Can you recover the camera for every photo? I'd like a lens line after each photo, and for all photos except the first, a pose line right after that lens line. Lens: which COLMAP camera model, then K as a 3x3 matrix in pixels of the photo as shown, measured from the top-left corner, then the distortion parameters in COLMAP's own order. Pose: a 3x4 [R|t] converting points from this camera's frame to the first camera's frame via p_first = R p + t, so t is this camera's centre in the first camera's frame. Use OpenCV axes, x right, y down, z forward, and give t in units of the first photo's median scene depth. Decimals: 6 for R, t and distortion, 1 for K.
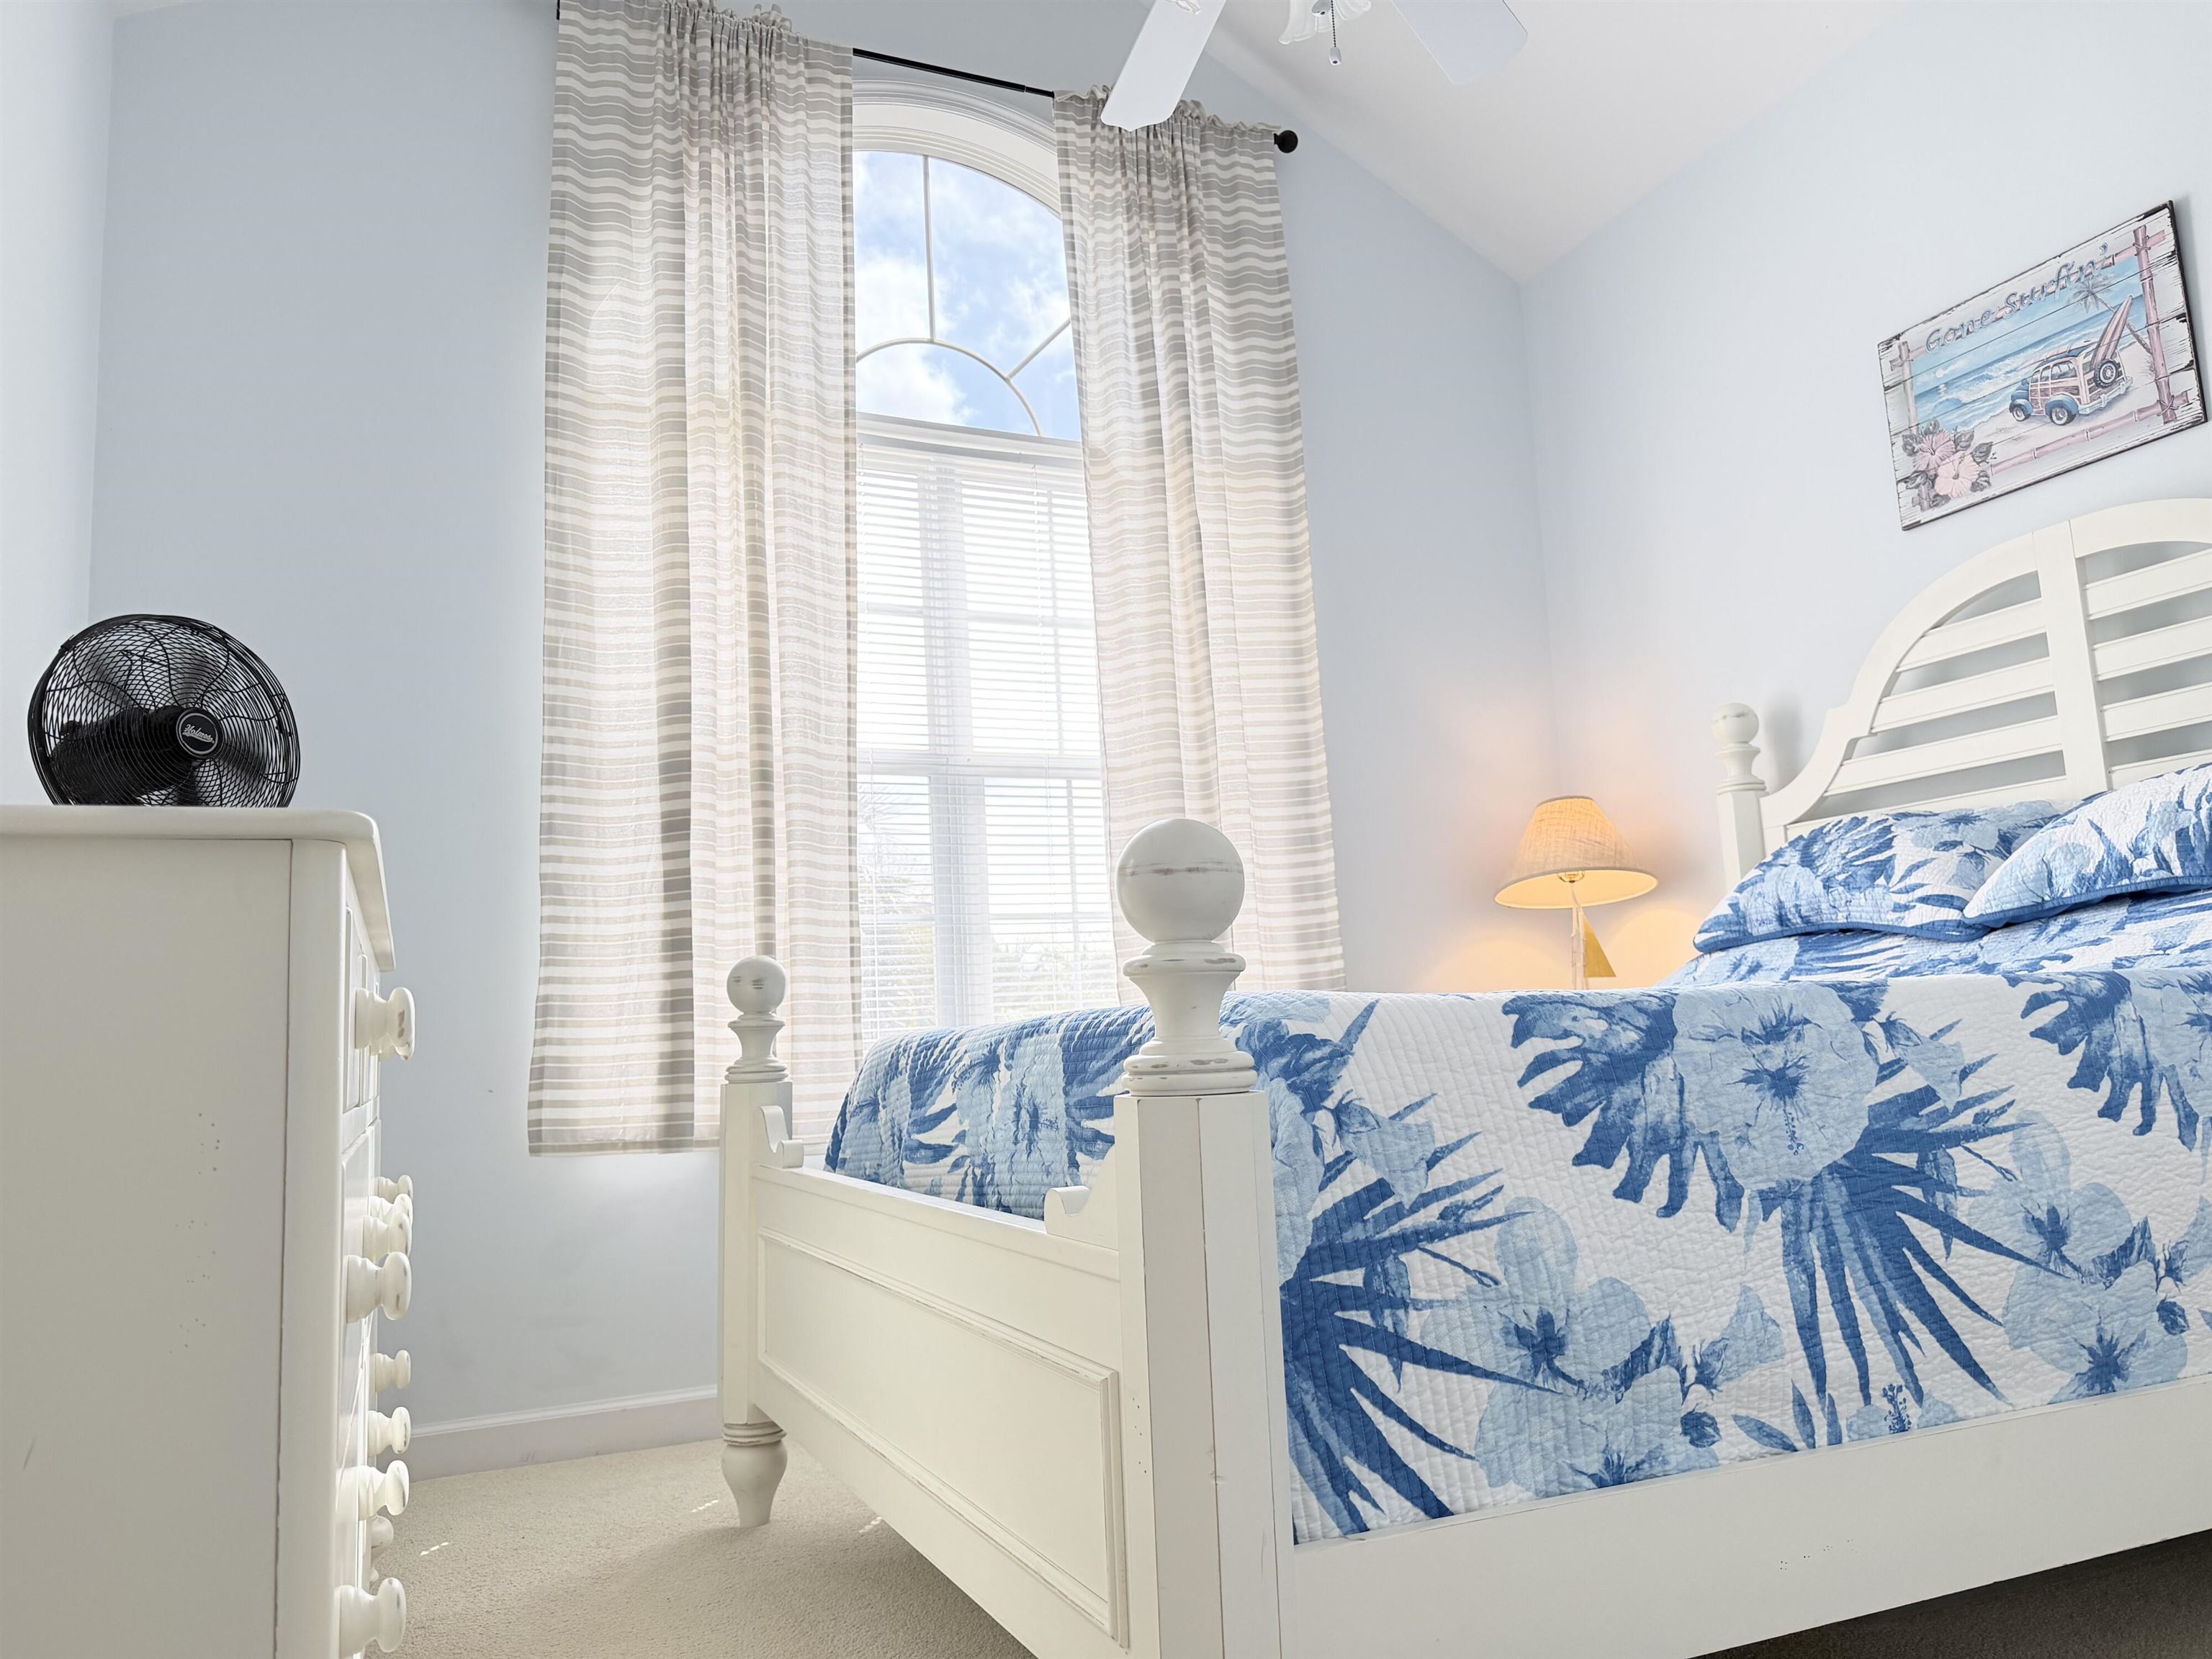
lens RADIAL K [[1559.9, 0, 1117.4], [0, 1559.9, 828.2], [0, 0, 1]] dist [-0.005993, -0.000862]
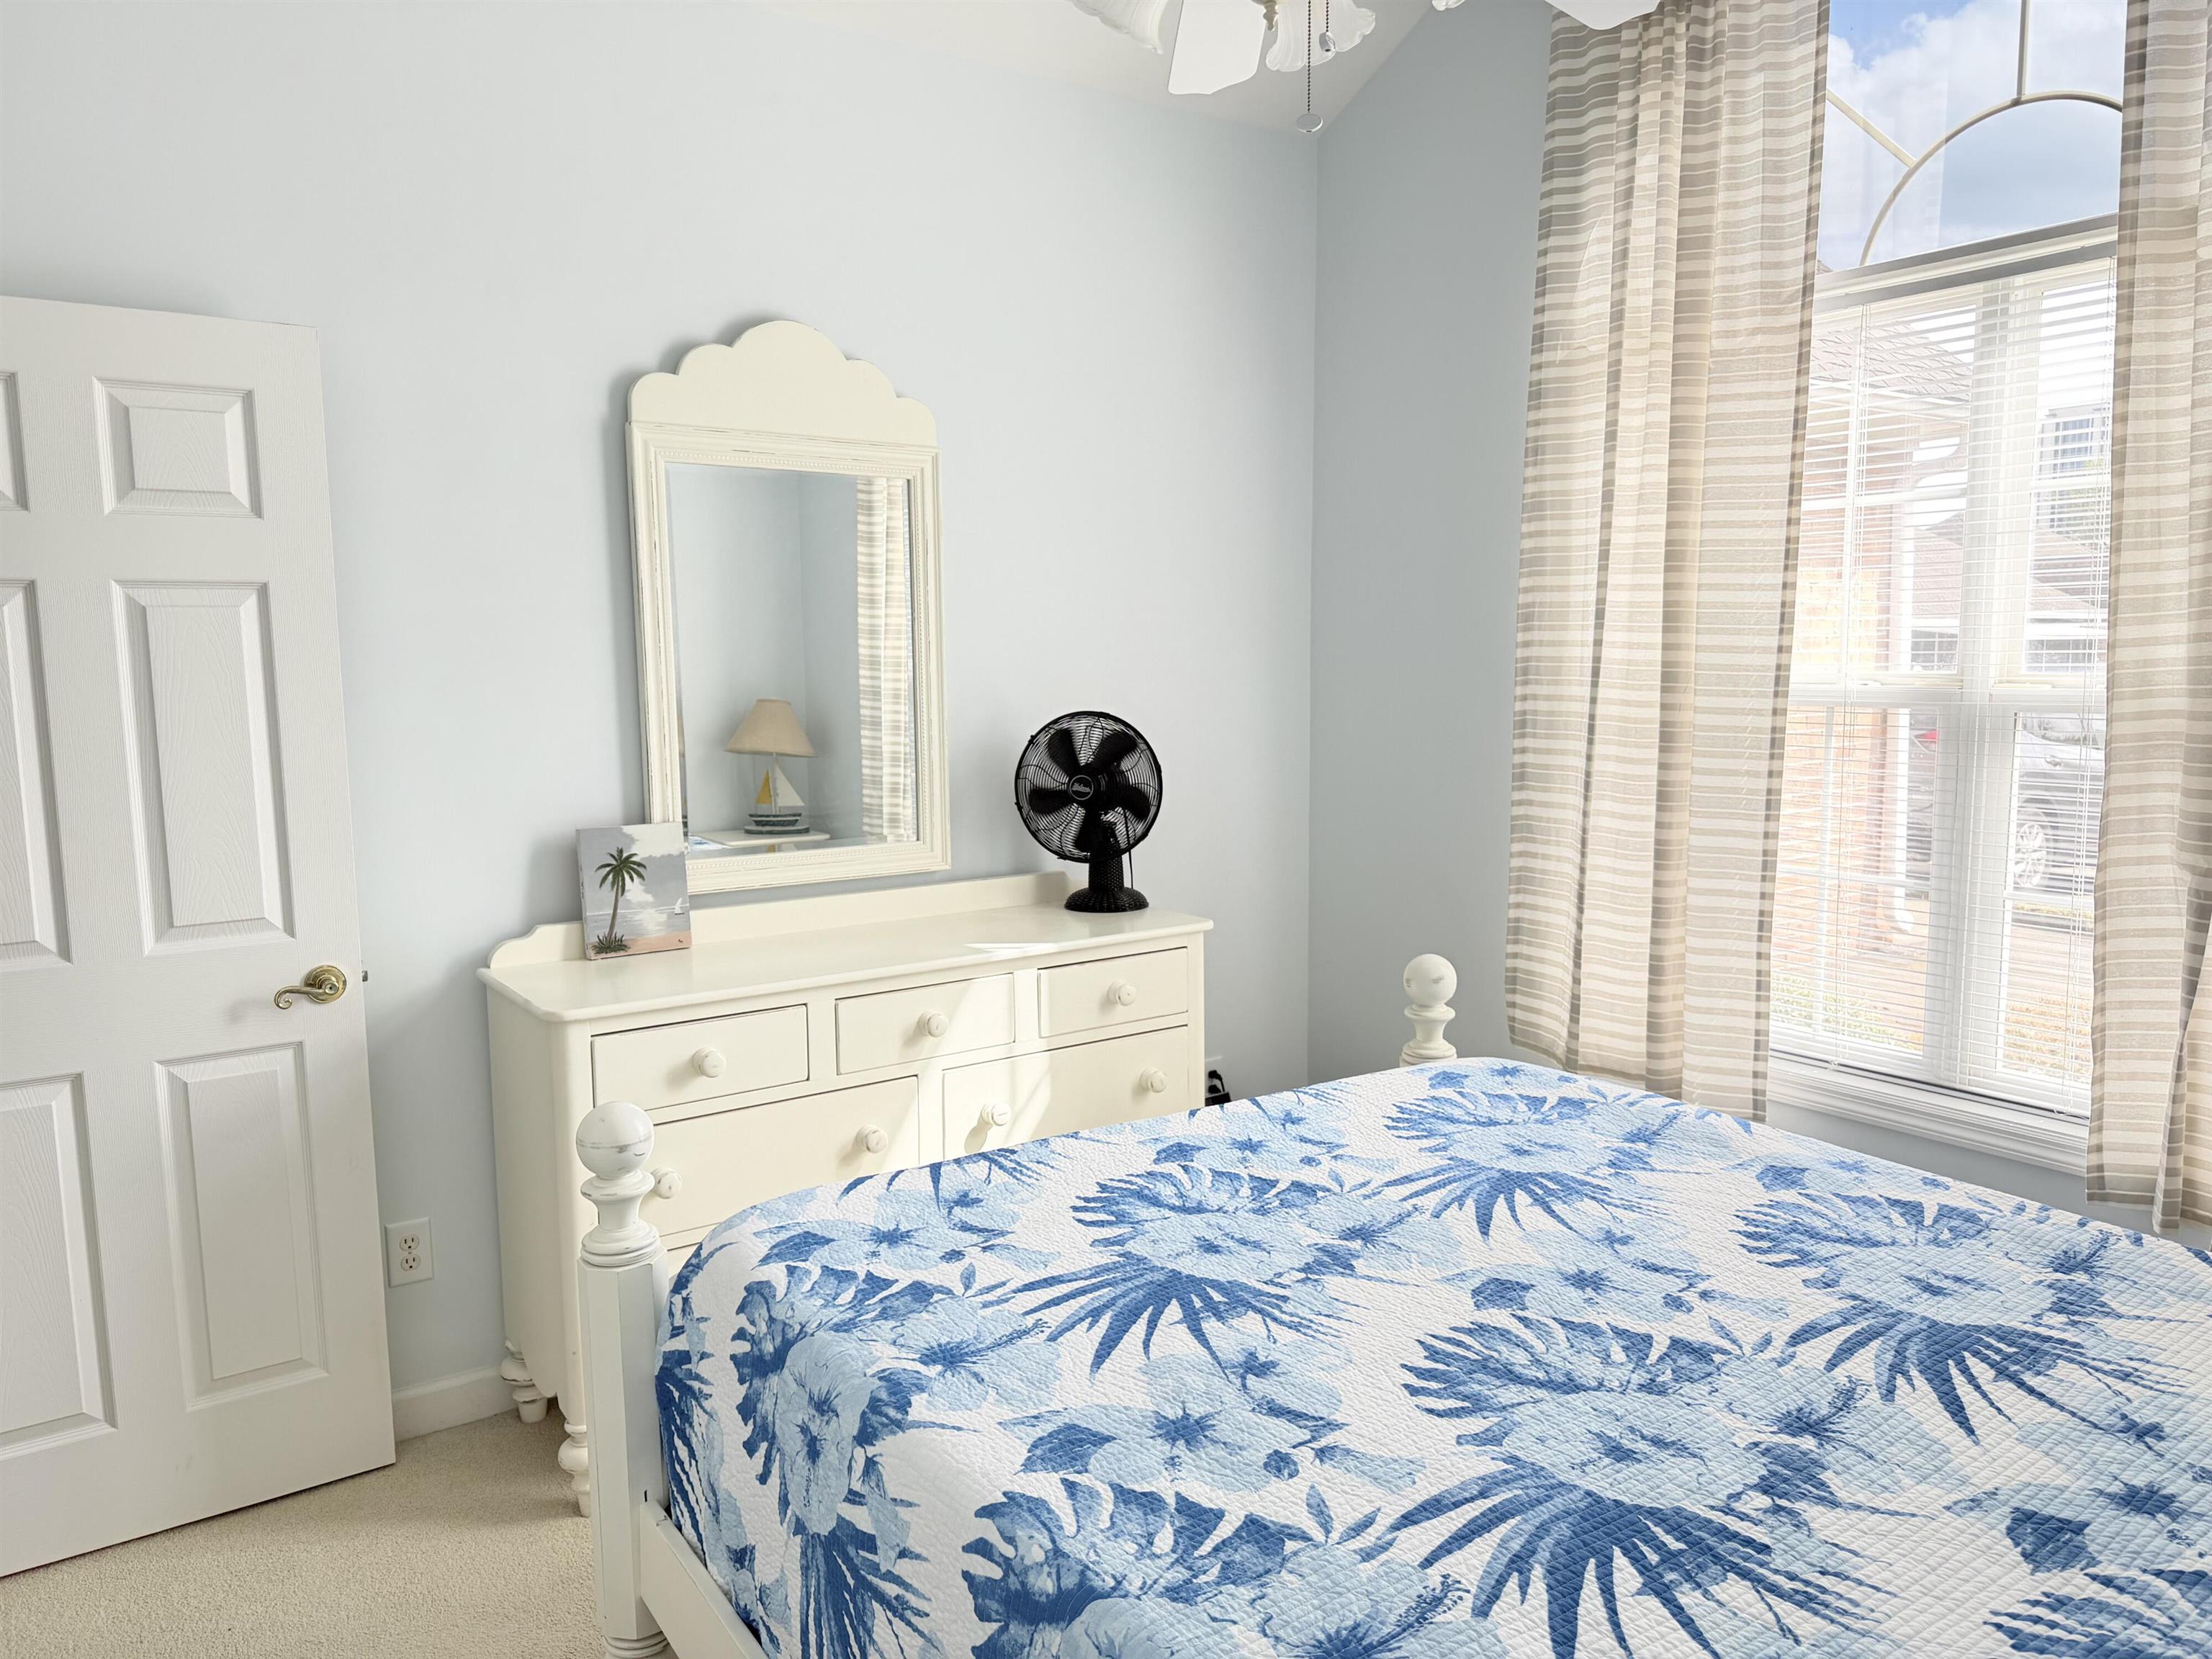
lens RADIAL K [[1559.9, 0, 1118.2], [0, 1559.9, 834.5], [0, 0, 1]] dist [-0.005993, -0.000862]
pose [[0.201906, 0.158899, -0.966429, 0.697946], [0.135294, 0.972766, 0.188207, -0.215627], [0.970015, -0.168752, 0.174909, 0.500887]]
